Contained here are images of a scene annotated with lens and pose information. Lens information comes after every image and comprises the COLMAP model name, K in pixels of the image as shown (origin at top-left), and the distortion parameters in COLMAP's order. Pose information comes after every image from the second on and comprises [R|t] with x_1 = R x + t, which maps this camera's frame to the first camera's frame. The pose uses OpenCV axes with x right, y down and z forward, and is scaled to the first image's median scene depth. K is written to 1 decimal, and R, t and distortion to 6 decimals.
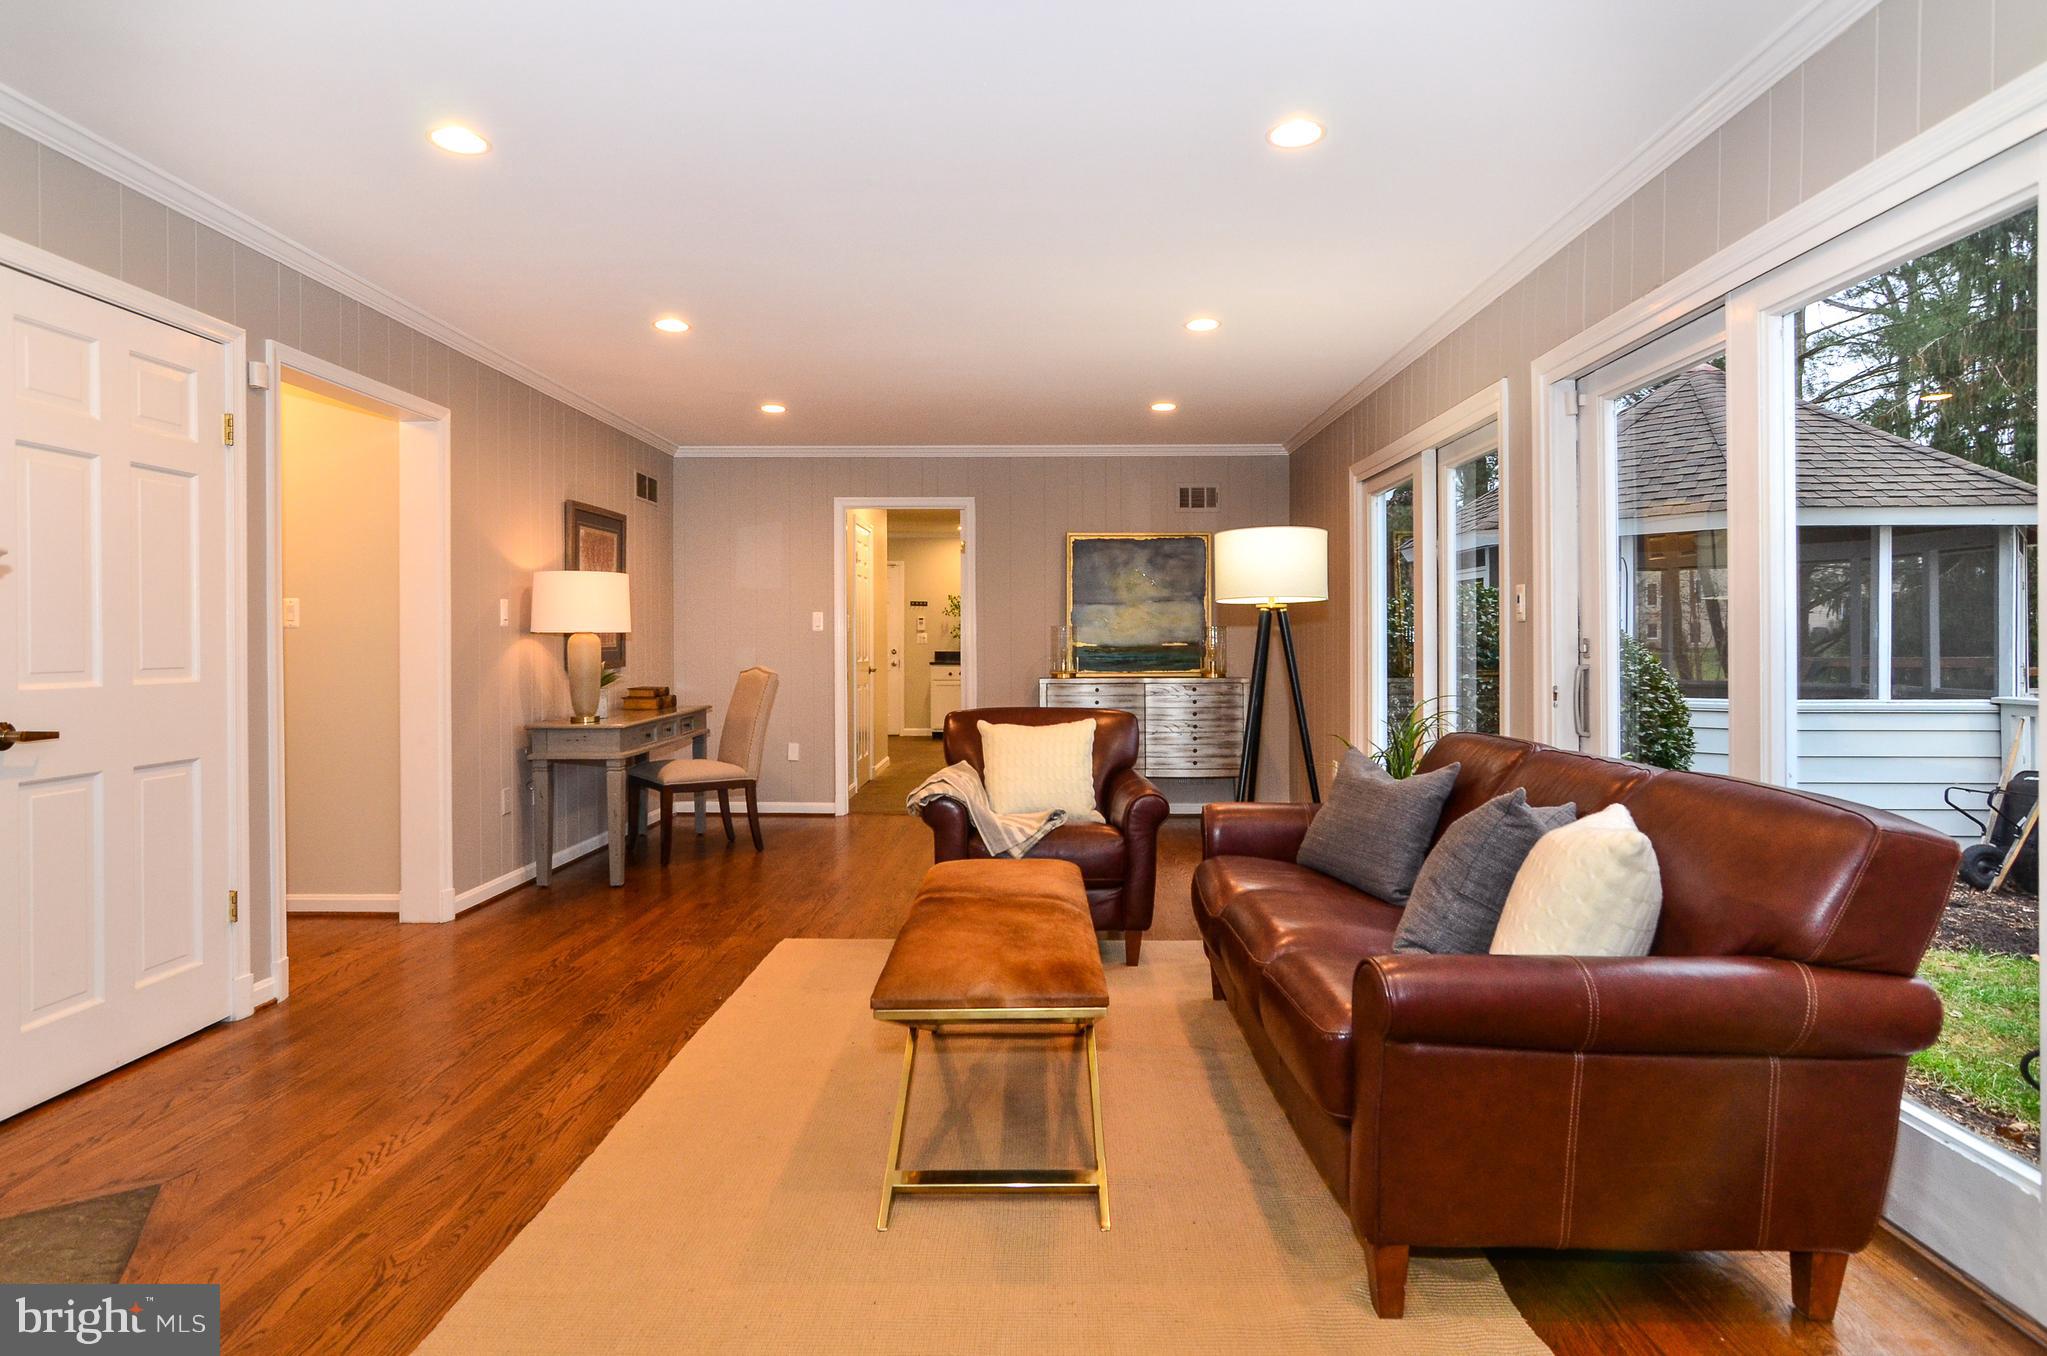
lens RADIAL K [[1012.5, 0, 1033.3], [0, 1012.5, 647.5], [0, 0, 1]] dist [-0.020089, 0.000575]
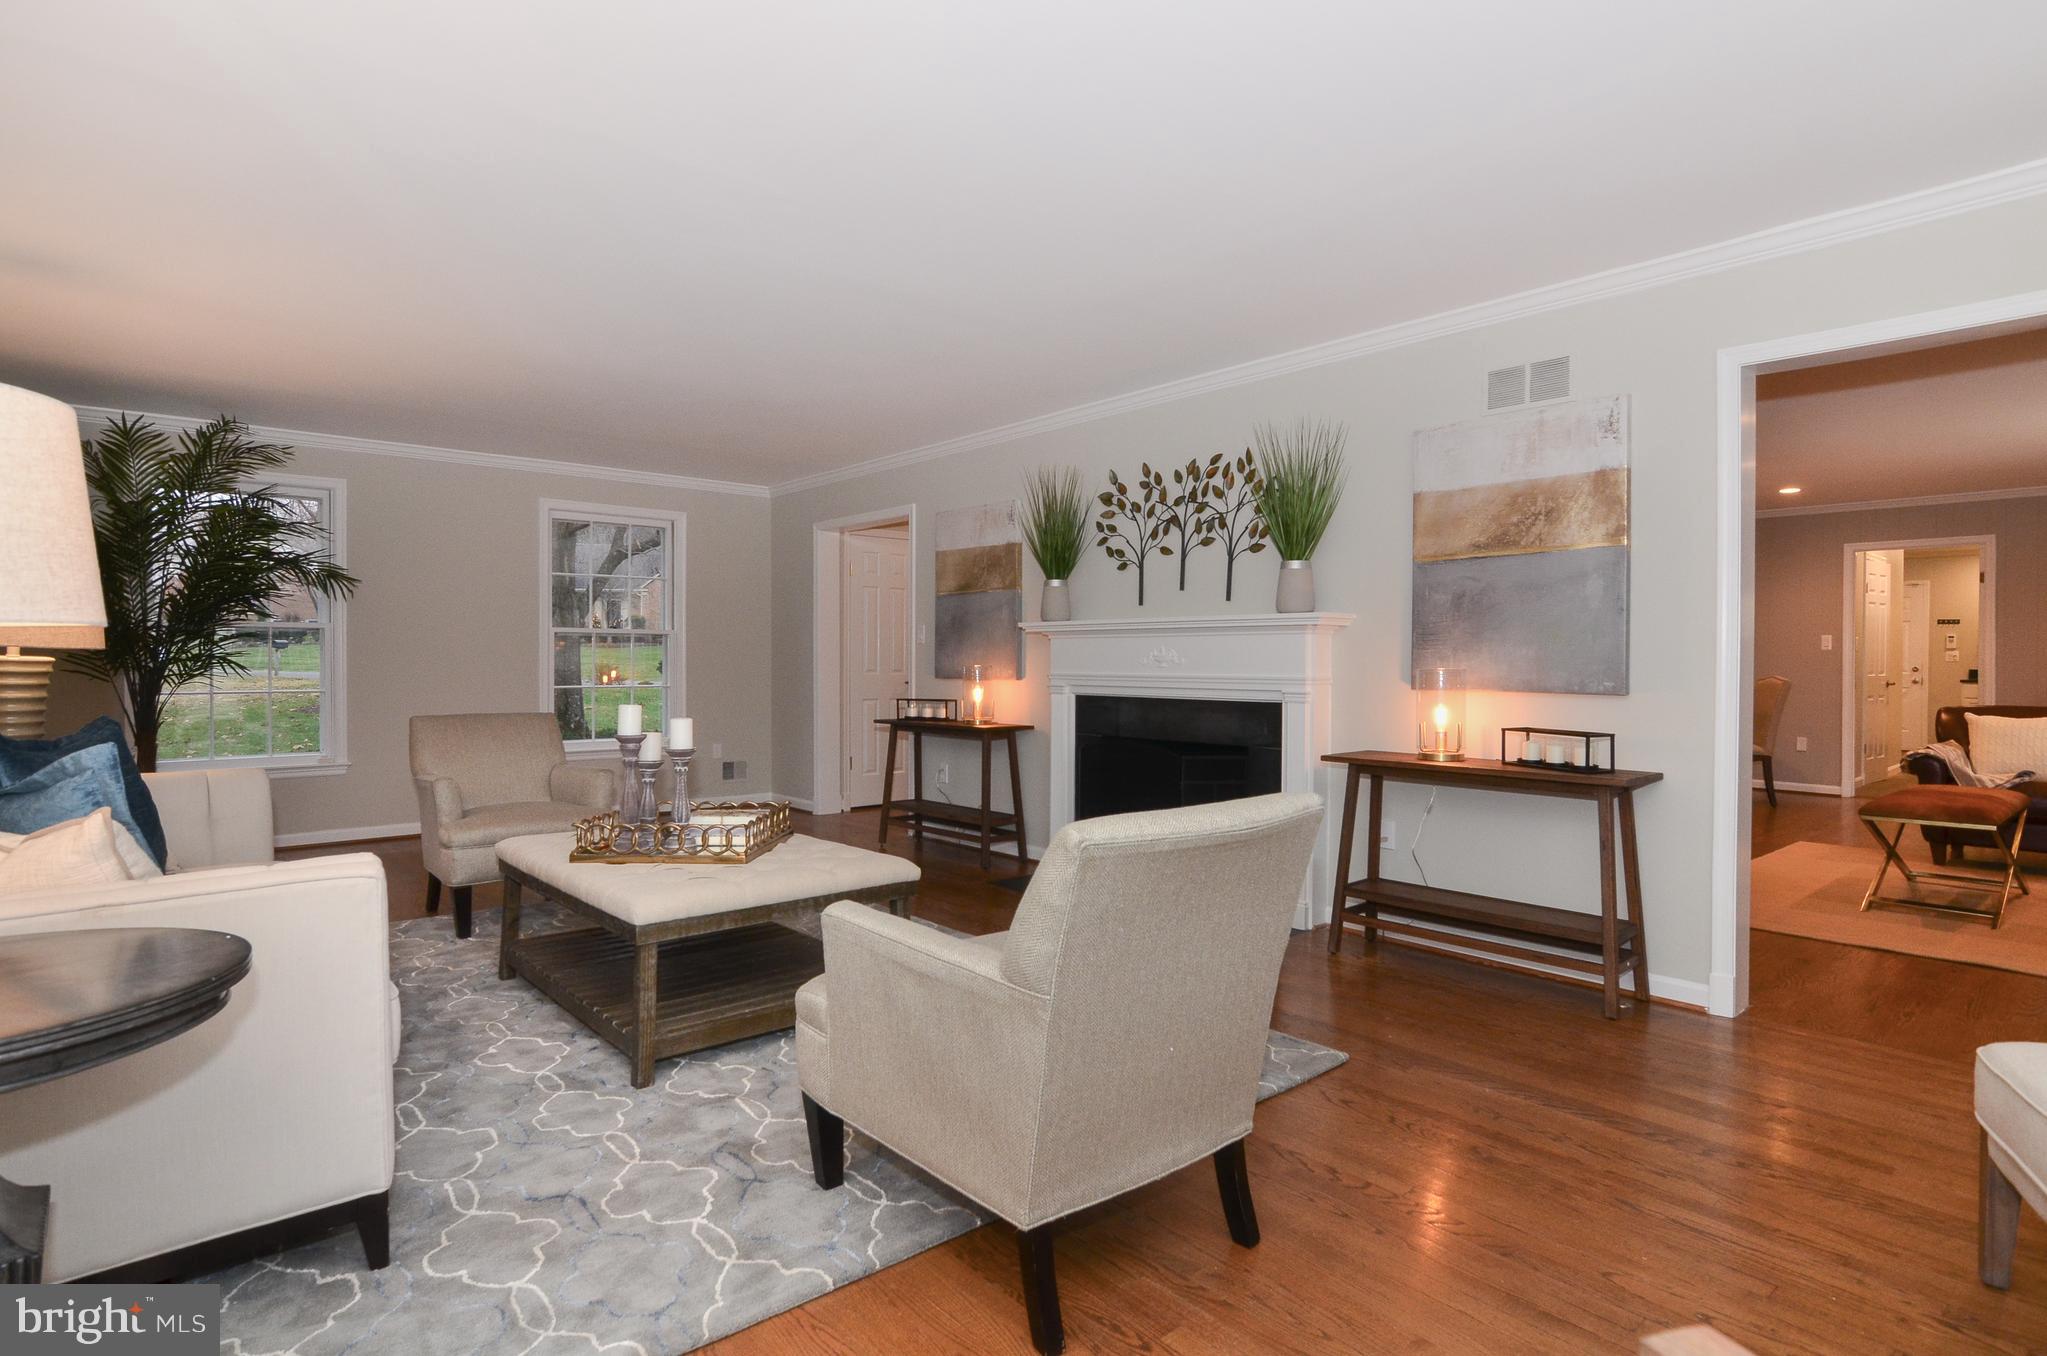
lens RADIAL K [[1065.4, 0, 1023.5], [0, 1065.4, 678.0], [0, 0, 1]] dist [-0.002166, 0.000006]
pose [[0.659977, 0.014433, -0.751147, 0.158450], [-0.006324, 0.999887, 0.013656, 0.008227], [0.751259, -0.004262, 0.659994, -0.812096]]
